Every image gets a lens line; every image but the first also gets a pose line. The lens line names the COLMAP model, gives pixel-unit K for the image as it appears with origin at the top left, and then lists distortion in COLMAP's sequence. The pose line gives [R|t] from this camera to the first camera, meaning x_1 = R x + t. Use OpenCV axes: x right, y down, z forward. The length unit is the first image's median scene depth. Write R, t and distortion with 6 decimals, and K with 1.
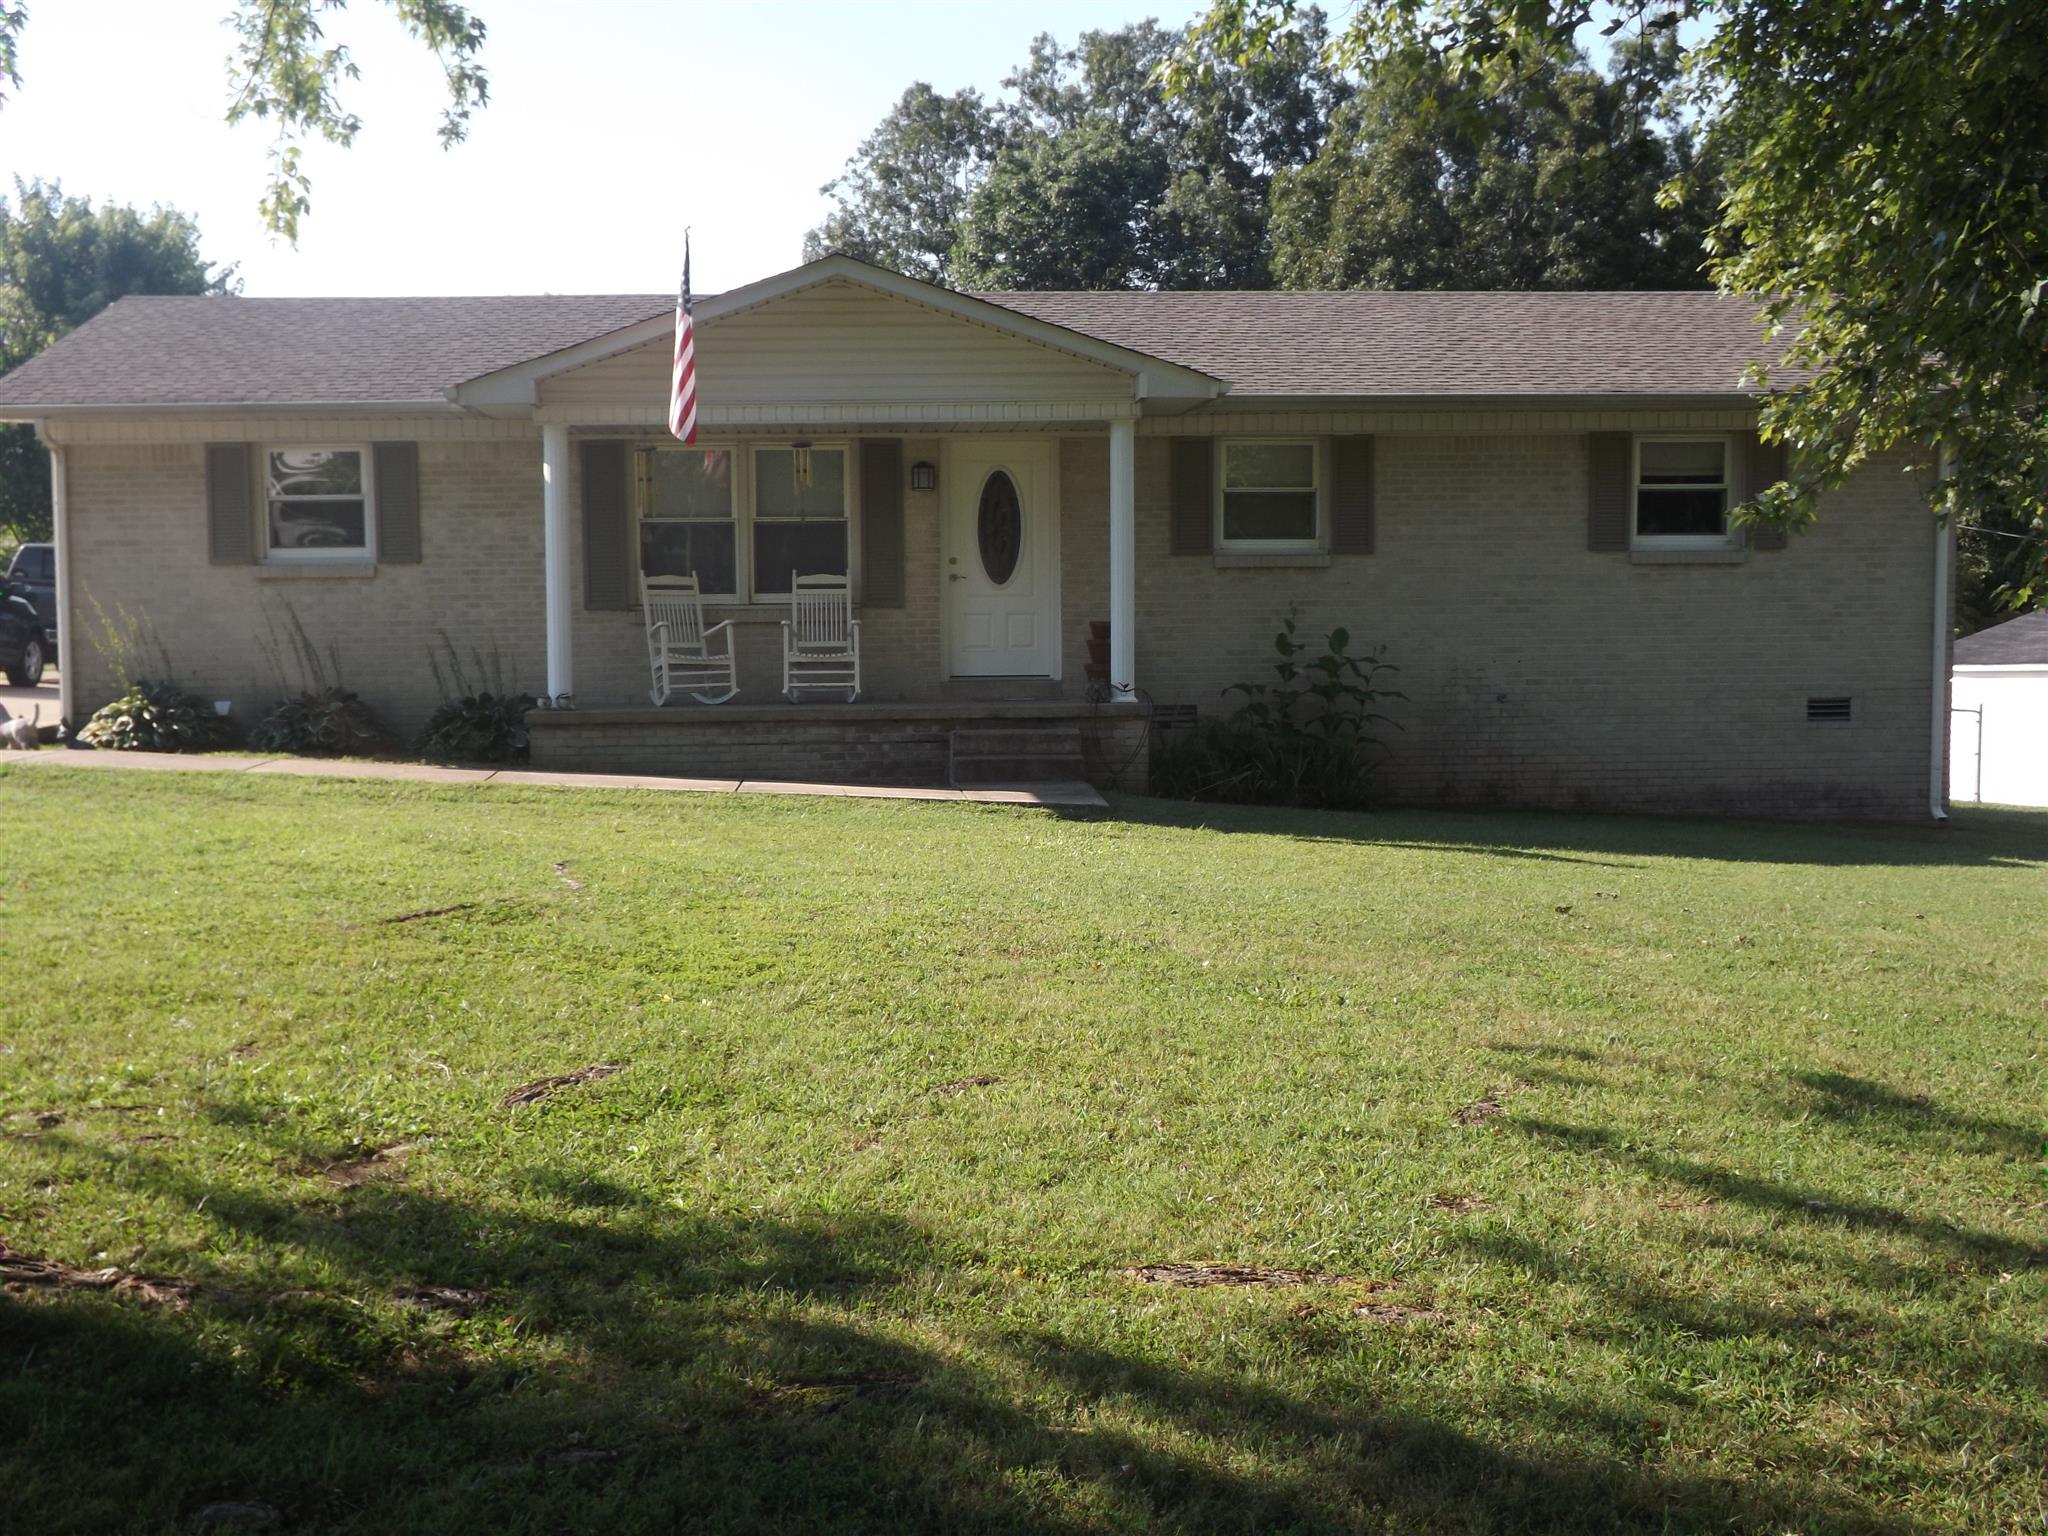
lens RADIAL K [[1497.6, 0, 954.3], [0, 1497.6, 742.2], [0, 0, 1]] dist [-0.056536, 0.024851]
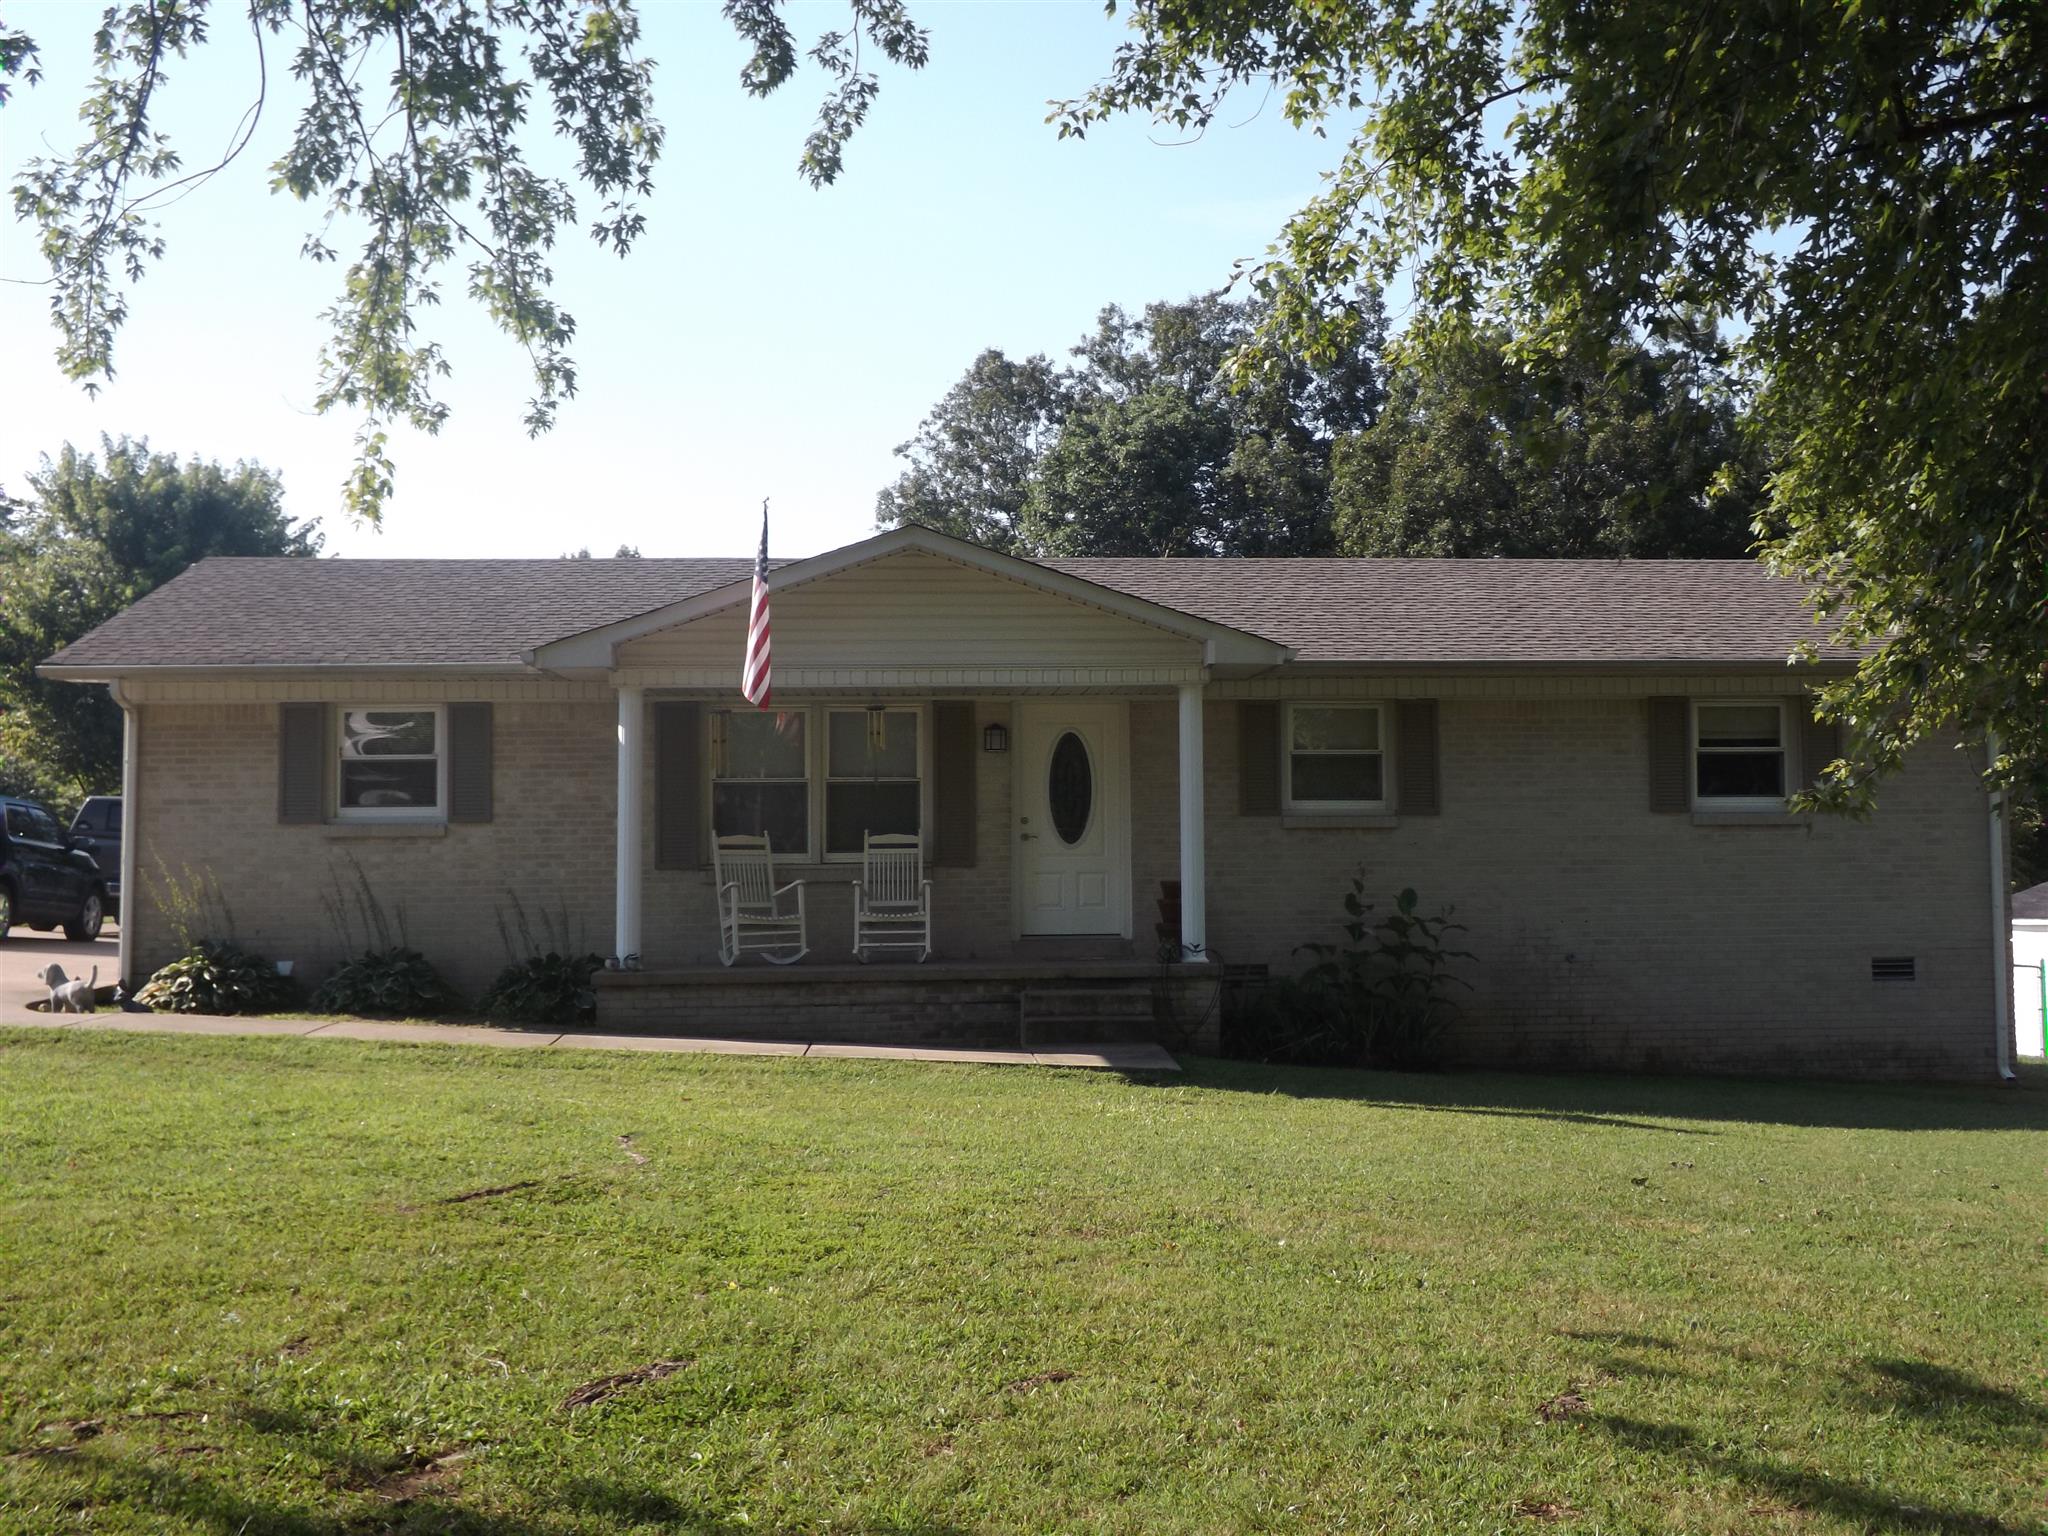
lens RADIAL K [[1498.6, 0, 1056.2], [0, 1498.6, 839.7], [0, 0, 1]] dist [-0.059302, 0.031748]
pose [[0.999766, 0.002059, 0.021518, -0.001061], [0.000120, 0.994909, -0.100775, -0.008782], [-0.021616, 0.100754, 0.994677, -0.001395]]
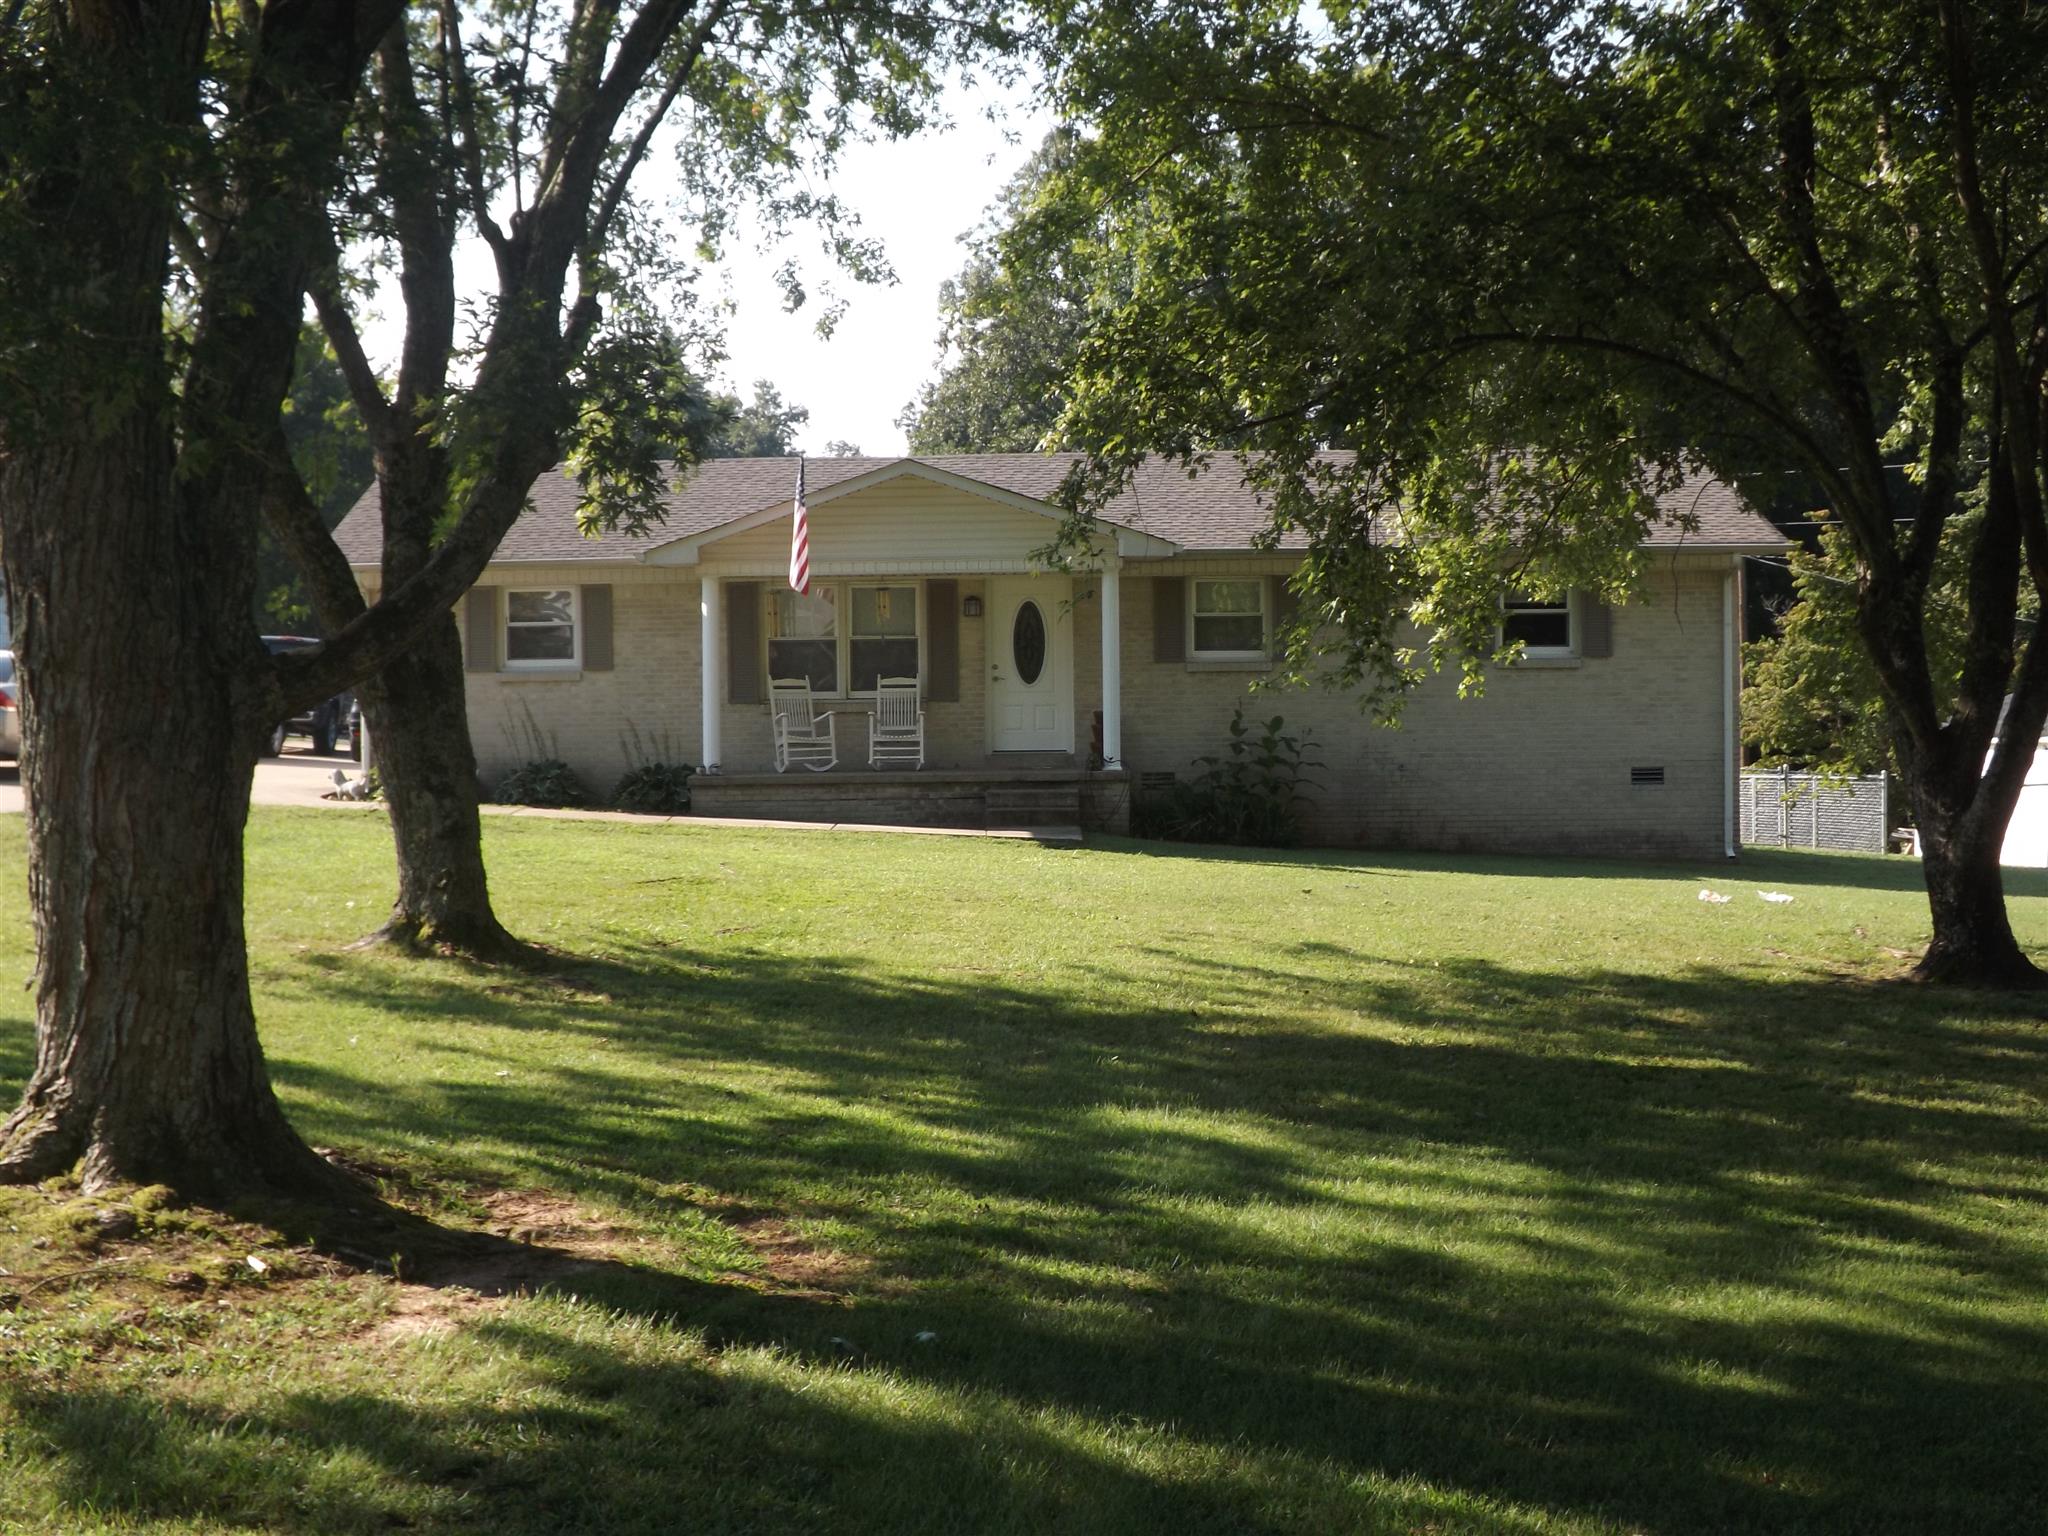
lens RADIAL K [[1481.1, 0, 1019.7], [0, 1481.1, 741.5], [0, 0, 1]] dist [-0.069091, 0.023635]
pose [[0.999385, 0.000600, -0.035059, 0.083022], [-0.002211, 0.998942, -0.045929, 0.010877], [0.034994, 0.045978, 0.998329, -0.419508]]
